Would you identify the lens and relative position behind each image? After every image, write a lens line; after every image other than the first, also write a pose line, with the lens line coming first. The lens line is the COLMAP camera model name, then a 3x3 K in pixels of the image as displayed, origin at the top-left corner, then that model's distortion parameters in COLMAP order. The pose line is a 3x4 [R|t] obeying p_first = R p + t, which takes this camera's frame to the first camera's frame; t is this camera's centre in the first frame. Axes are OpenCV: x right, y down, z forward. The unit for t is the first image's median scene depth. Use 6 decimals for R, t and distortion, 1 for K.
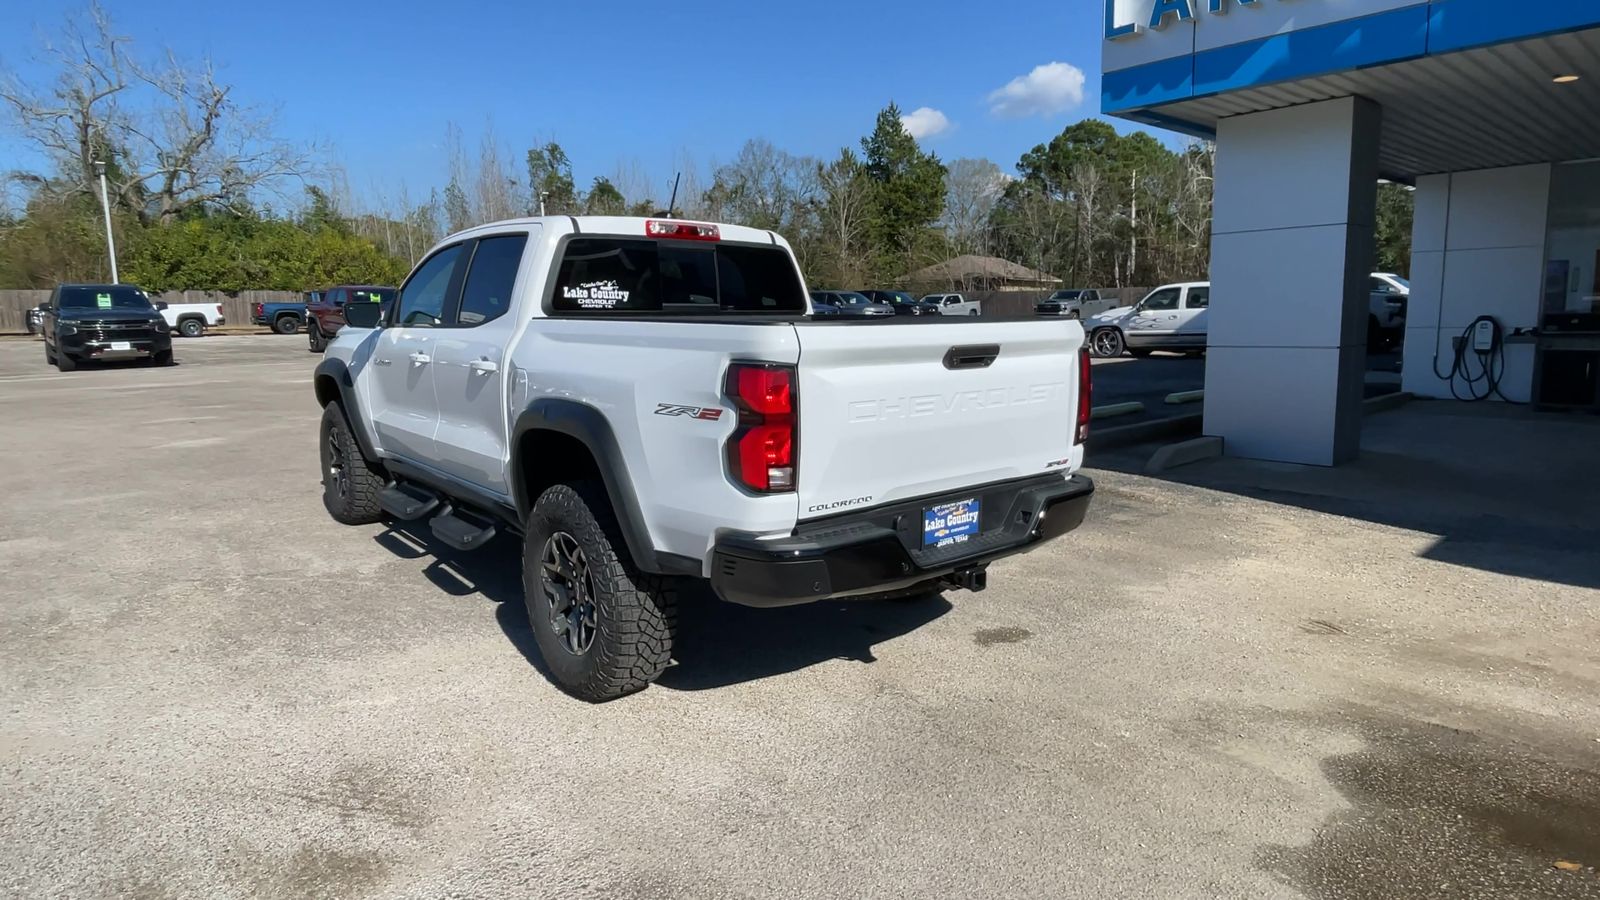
lens RADIAL K [[903.6, 0, 809.4], [0, 903.6, 448.0], [0, 0, 1]] dist [0.057132, -0.055388]
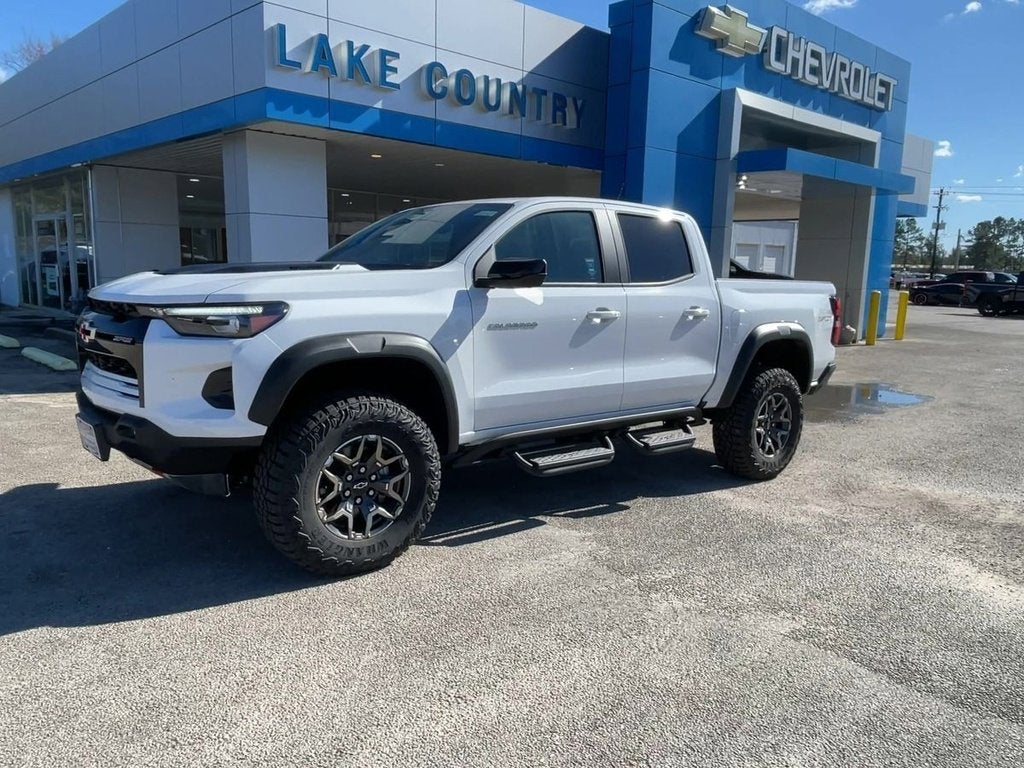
lens RADIAL K [[768.2, 0, 512.0], [0, 768.2, 384.0], [0, 0, 1]] dist [0.103370, -0.141664]
pose [[-0.013334, -0.132489, 0.991095, -1.396430], [0.123027, 0.983434, 0.133121, -0.156605], [-0.992314, 0.123706, 0.003186, 1.149305]]
